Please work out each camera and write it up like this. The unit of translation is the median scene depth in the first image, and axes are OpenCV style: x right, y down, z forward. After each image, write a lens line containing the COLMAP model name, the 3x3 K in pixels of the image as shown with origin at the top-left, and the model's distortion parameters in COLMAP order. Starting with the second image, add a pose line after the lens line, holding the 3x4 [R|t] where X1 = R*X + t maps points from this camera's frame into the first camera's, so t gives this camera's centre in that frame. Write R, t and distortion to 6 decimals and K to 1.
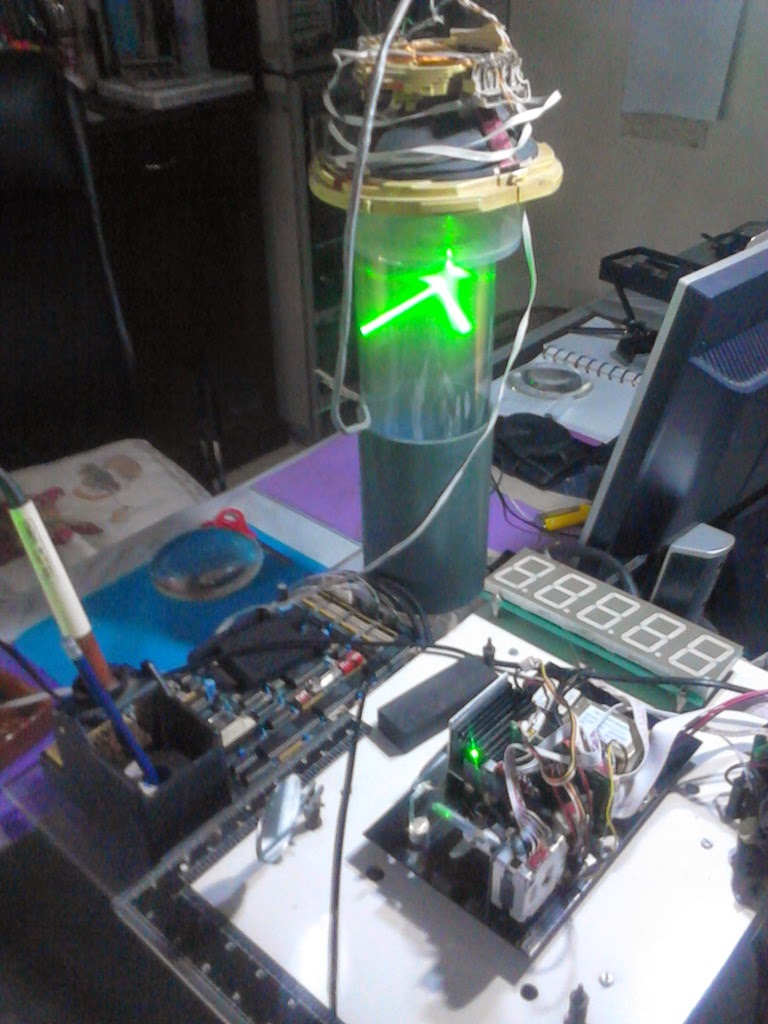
lens RADIAL K [[991.2, 0, 384.0], [0, 991.2, 512.0], [0, 0, 1]] dist [0.001726, 0.009674]
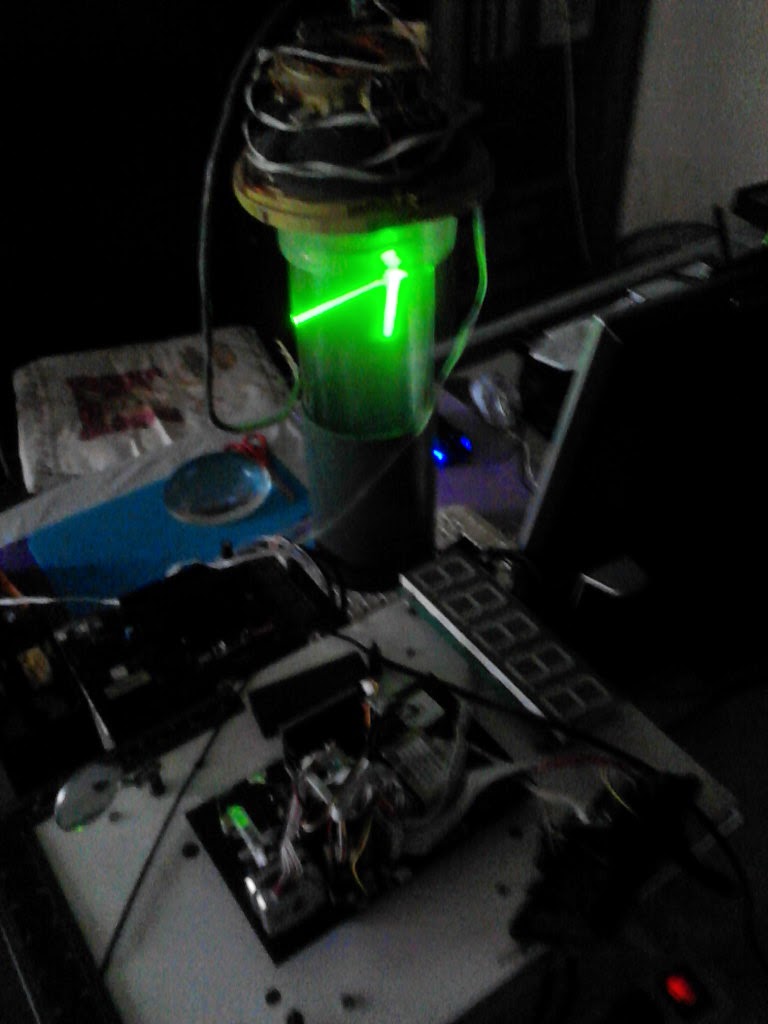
lens RADIAL K [[978.1, 0, 384.0], [0, 978.1, 512.0], [0, 0, 1]] dist [0.014197, 0.007835]
pose [[0.970692, 0.157018, -0.181941, 0.298755], [-0.128978, 0.979156, 0.156904, -0.173956], [0.202785, -0.128839, 0.970710, 0.040876]]
